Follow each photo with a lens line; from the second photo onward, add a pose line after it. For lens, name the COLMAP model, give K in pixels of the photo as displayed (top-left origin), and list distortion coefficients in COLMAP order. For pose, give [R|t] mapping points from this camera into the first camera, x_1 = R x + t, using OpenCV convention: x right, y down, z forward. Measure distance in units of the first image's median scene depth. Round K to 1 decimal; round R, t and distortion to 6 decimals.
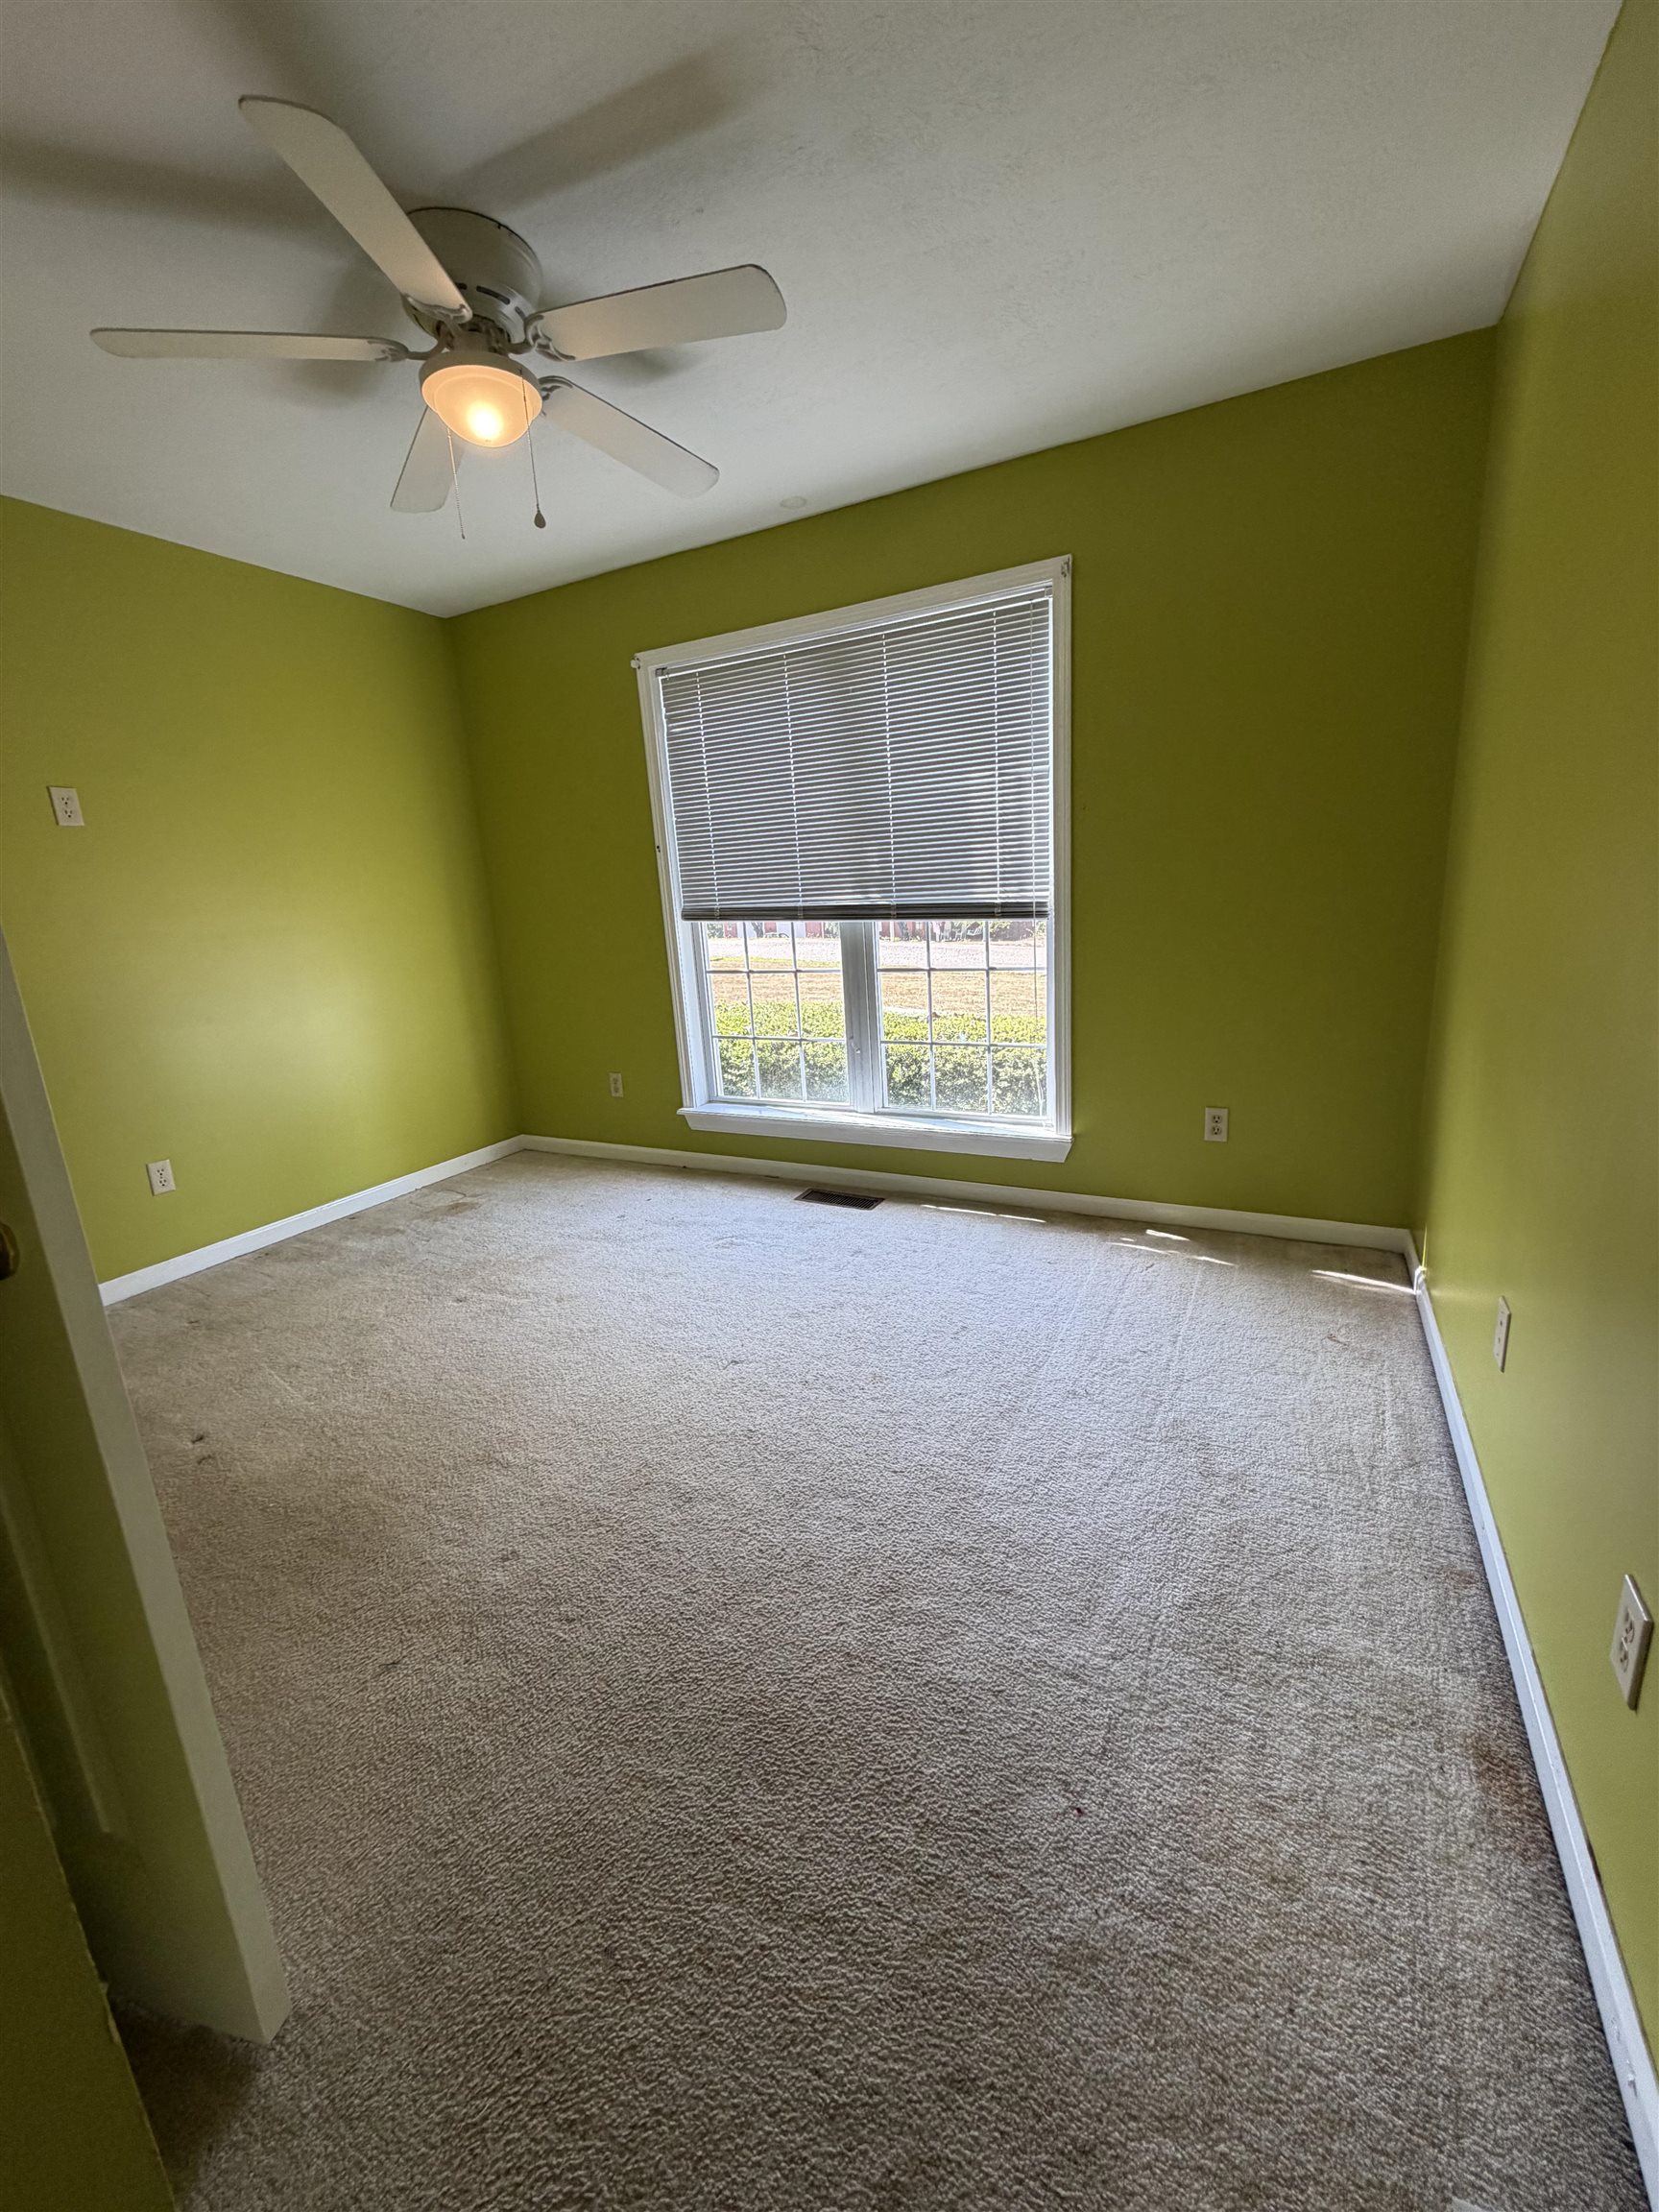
lens RADIAL K [[879.2, 0, 822.9], [0, 879.2, 1096.6], [0, 0, 1]] dist [0.002231, 0.000326]
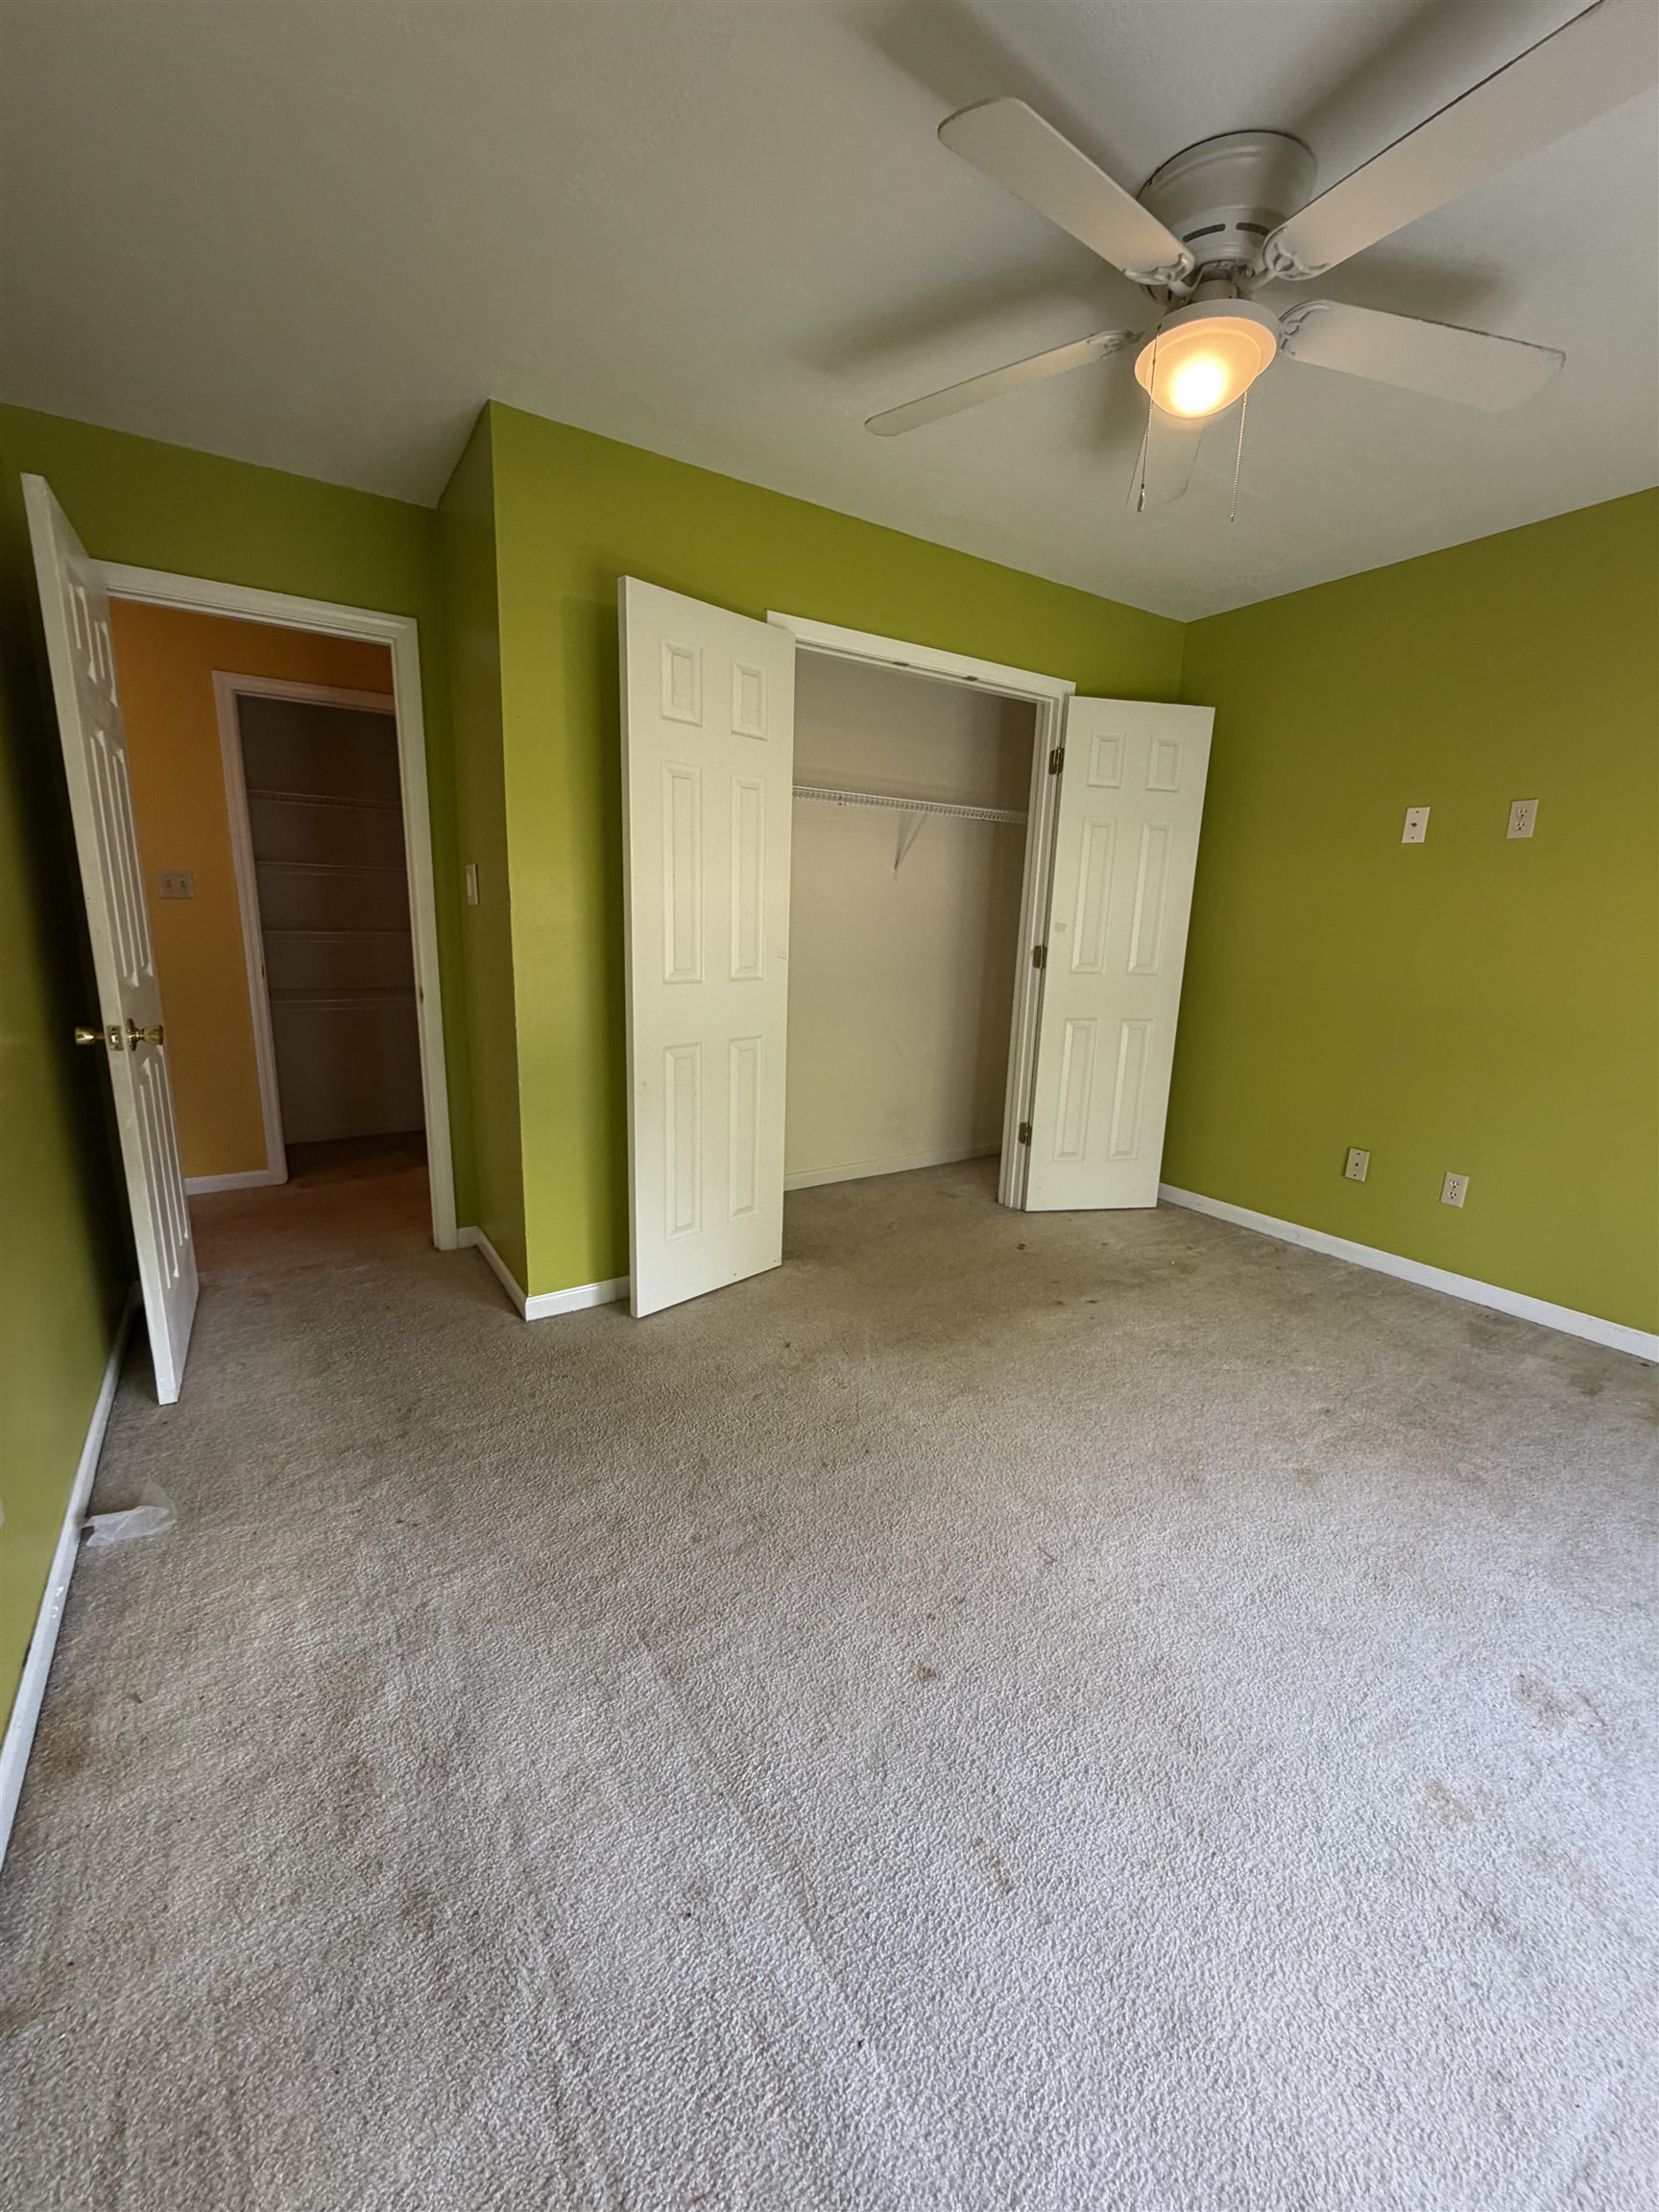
lens RADIAL K [[879.2, 0, 821.5], [0, 879.2, 1111.1], [0, 0, 1]] dist [0.002231, 0.000326]
pose [[-0.489218, 0.238979, -0.838782, 0.436825], [-0.197201, 0.906512, 0.373293, -0.234564], [0.849575, 0.348030, -0.396355, 0.825549]]
